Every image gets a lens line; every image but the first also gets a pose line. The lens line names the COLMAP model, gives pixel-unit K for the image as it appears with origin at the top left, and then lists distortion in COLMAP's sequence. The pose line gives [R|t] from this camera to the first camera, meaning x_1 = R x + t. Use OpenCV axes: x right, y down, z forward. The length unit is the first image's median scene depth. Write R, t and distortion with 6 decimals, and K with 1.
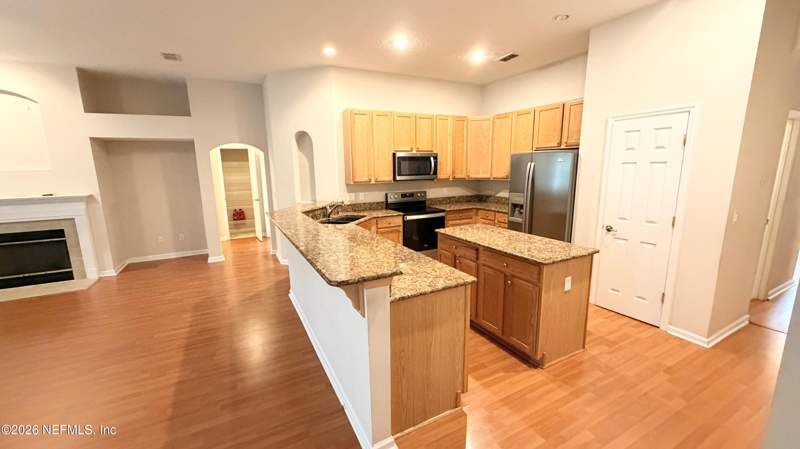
lens RADIAL K [[320.0, 0, 400.0], [0, 320.0, 224.5], [0, 0, 1]] dist [-0.000250, 0.000008]
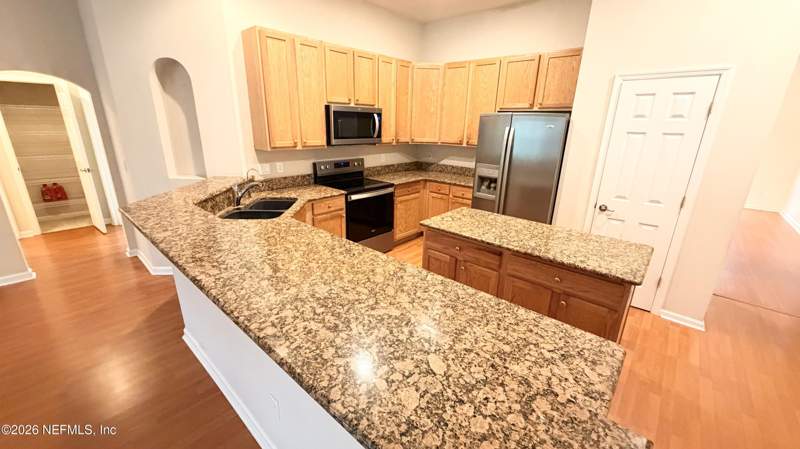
lens RADIAL K [[320.0, 0, 400.0], [0, 320.0, 224.5], [0, 0, 1]] dist [-0.000250, 0.000008]
pose [[0.937756, -0.071237, 0.339910, -0.124607], [0.026862, 0.990682, 0.133517, -0.053325], [-0.346255, -0.116076, 0.930932, 0.258775]]
